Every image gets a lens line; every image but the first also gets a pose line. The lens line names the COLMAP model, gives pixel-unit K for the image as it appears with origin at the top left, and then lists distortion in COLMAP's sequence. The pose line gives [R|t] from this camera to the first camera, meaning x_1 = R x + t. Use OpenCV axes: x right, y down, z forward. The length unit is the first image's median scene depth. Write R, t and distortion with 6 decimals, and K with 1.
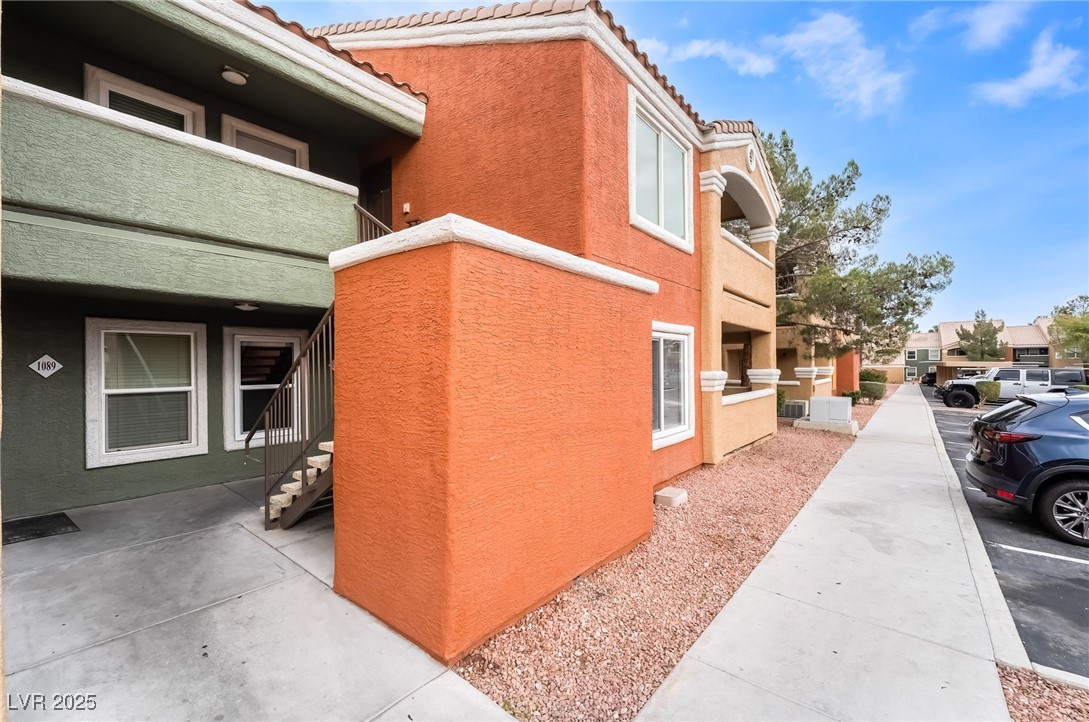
lens RADIAL K [[450.3, 0, 543.2], [0, 450.3, 365.0], [0, 0, 1]] dist [-0.000296, -0.000055]
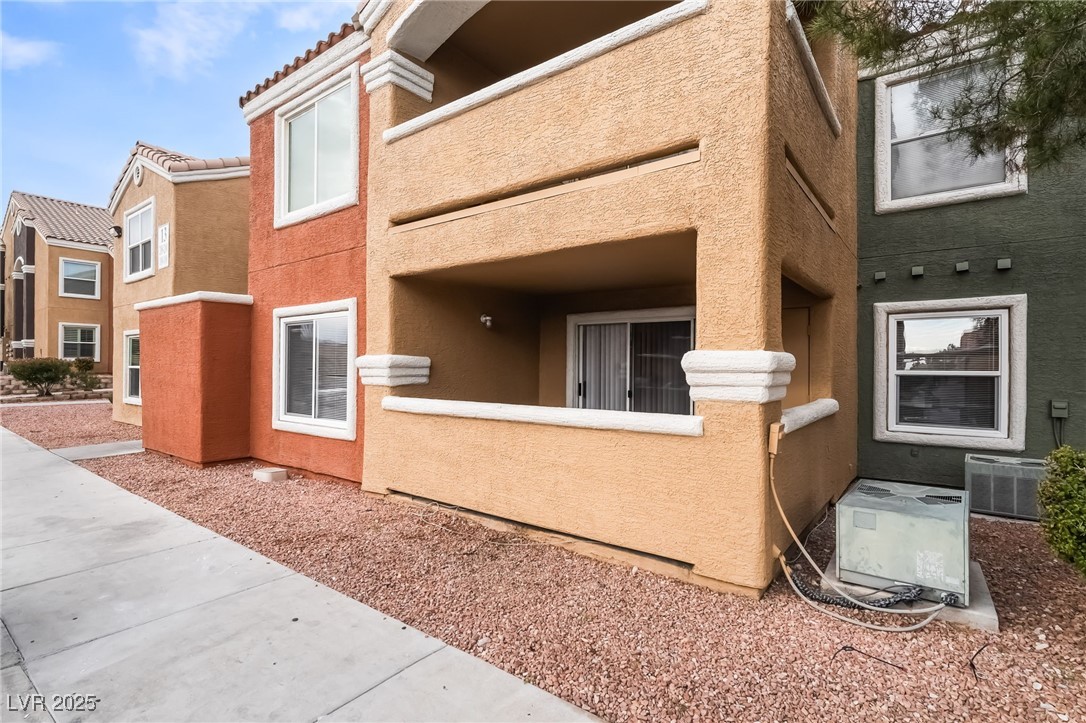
lens RADIAL K [[449.1, 0, 541.7], [0, 449.1, 365.5], [0, 0, 1]] dist [-0.000296, -0.000055]
pose [[0.063421, 0.038905, -0.997228, 0.780947], [0.001500, 0.999235, 0.039079, 0.002436], [0.997986, -0.003974, 0.063315, 0.873381]]
